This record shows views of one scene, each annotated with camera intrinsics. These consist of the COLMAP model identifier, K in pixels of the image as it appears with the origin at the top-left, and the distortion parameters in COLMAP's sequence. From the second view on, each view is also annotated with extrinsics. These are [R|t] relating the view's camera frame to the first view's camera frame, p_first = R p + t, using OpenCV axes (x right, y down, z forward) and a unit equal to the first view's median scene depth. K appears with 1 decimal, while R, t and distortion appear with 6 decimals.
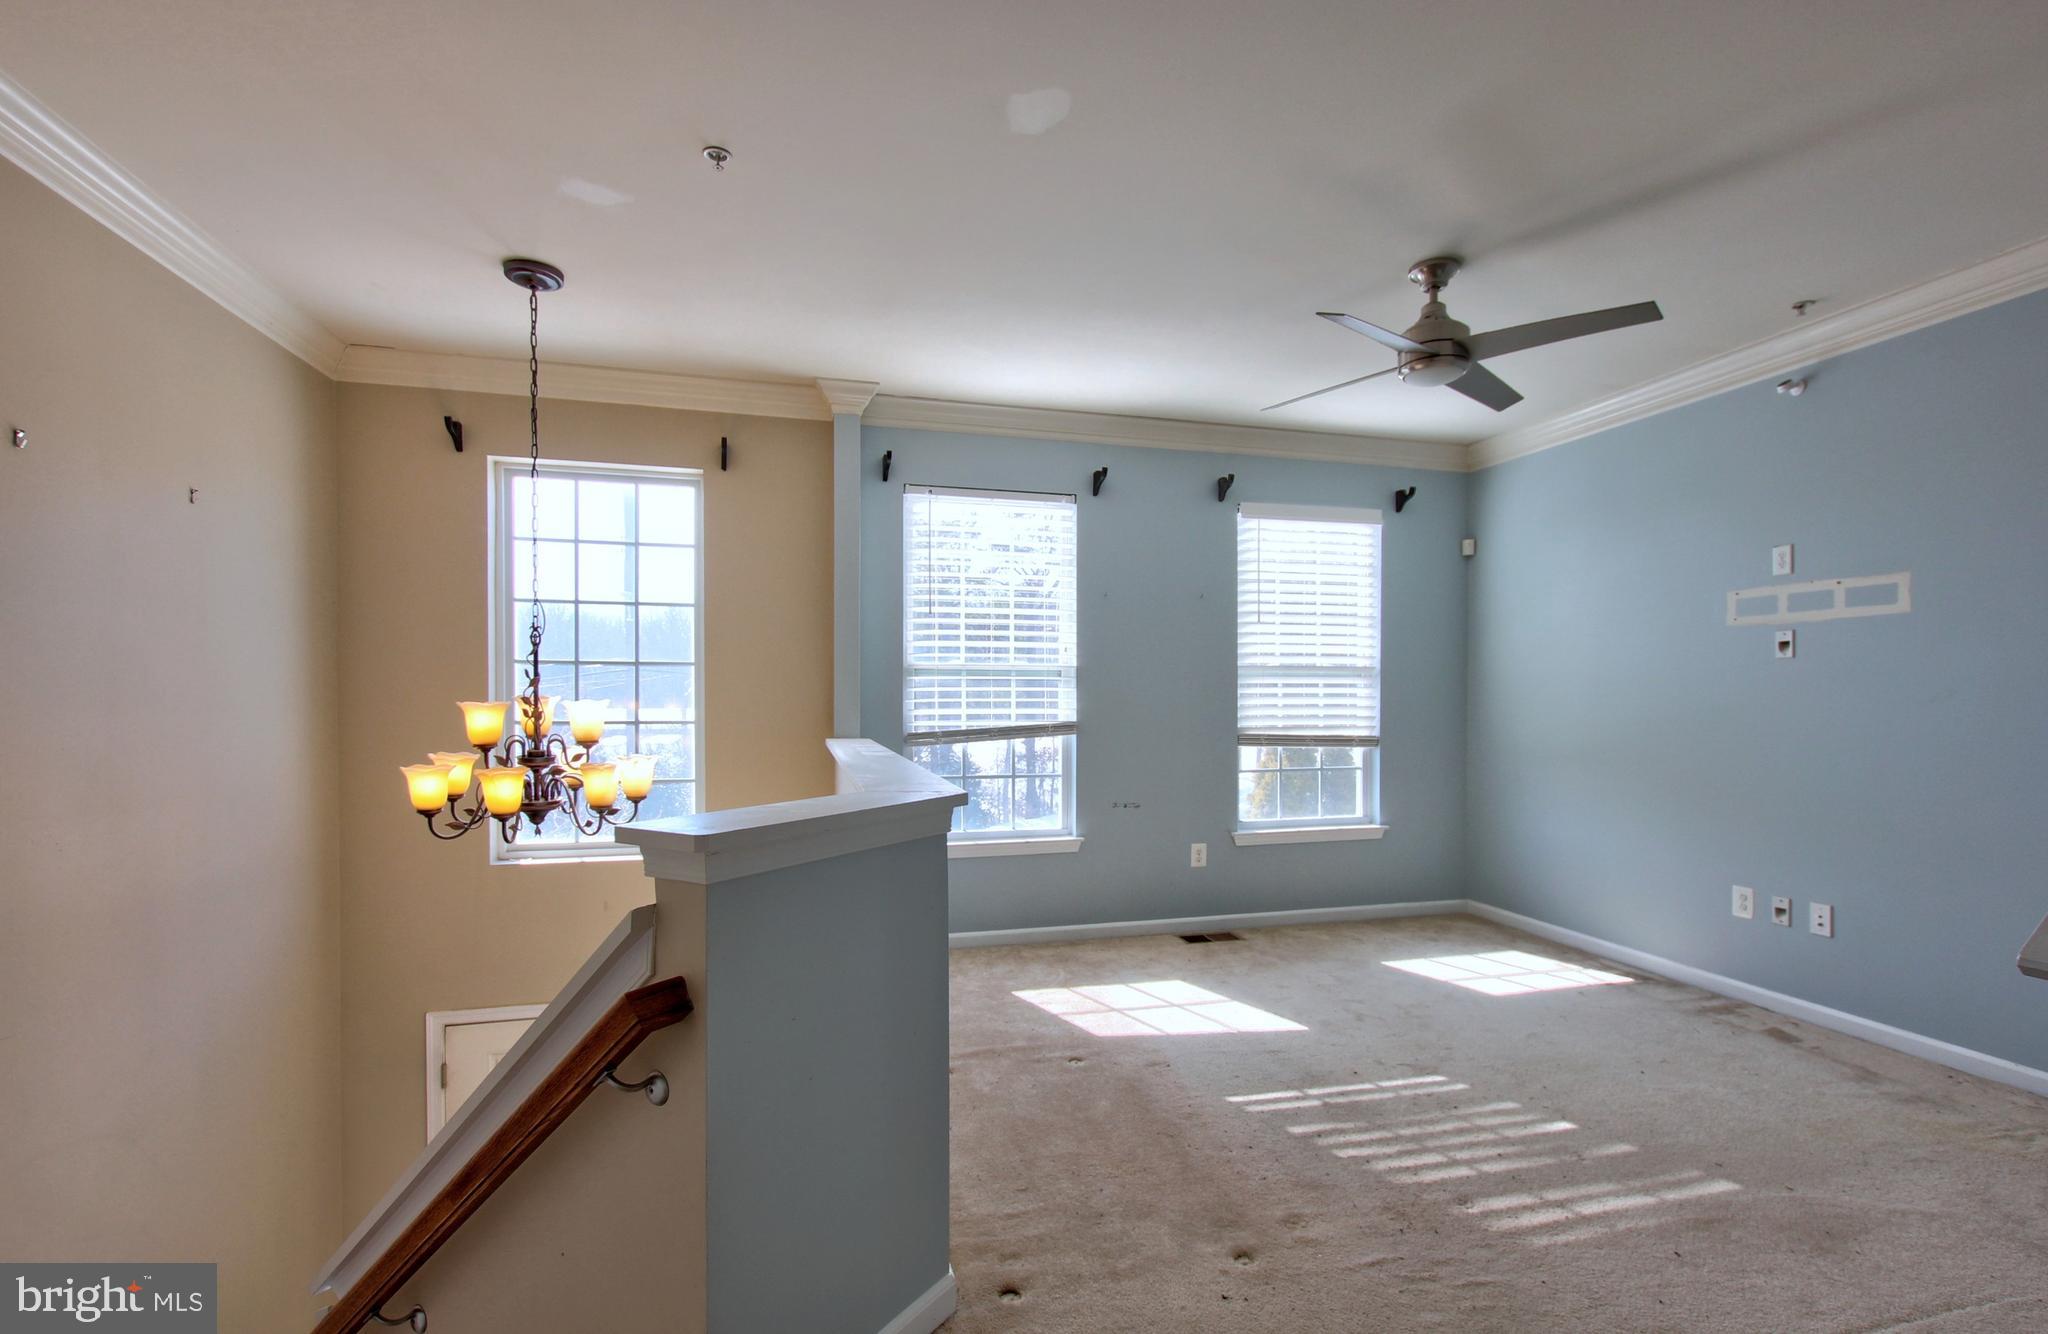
lens RADIAL K [[936.9, 0, 1044.3], [0, 936.9, 706.5], [0, 0, 1]] dist [0.001961, -0.000029]
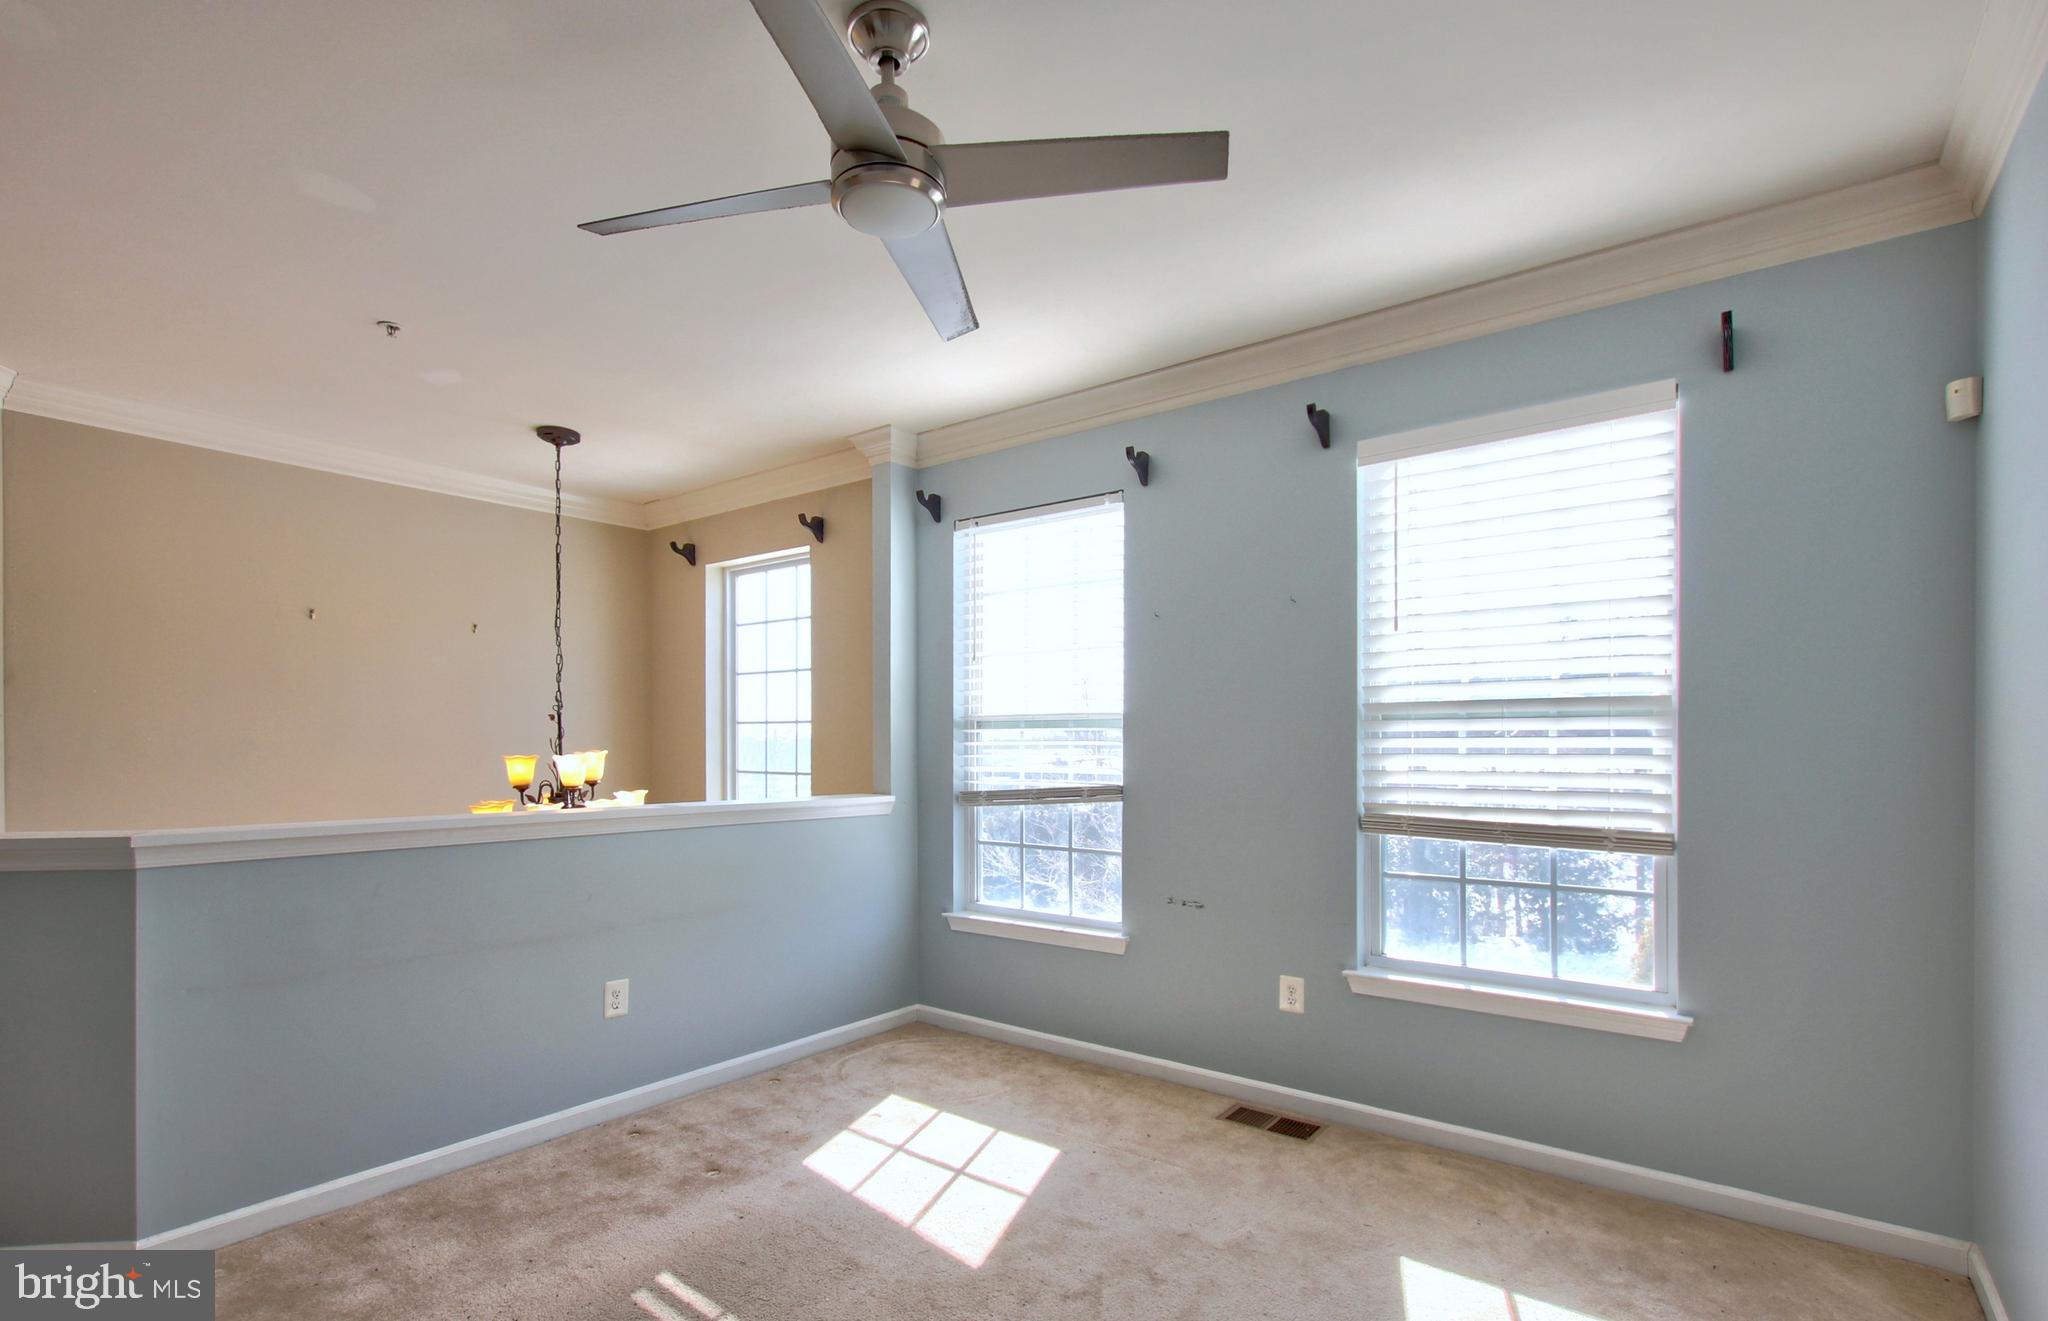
lens RADIAL K [[965.0, 0, 1023.6], [0, 965.0, 747.9], [0, 0, 1]] dist [0.012607, 0.000772]
pose [[0.605020, 0.001679, -0.796208, 0.593423], [-0.010172, 0.999932, -0.005621, -0.008532], [0.796145, 0.011500, 0.604997, 0.439619]]
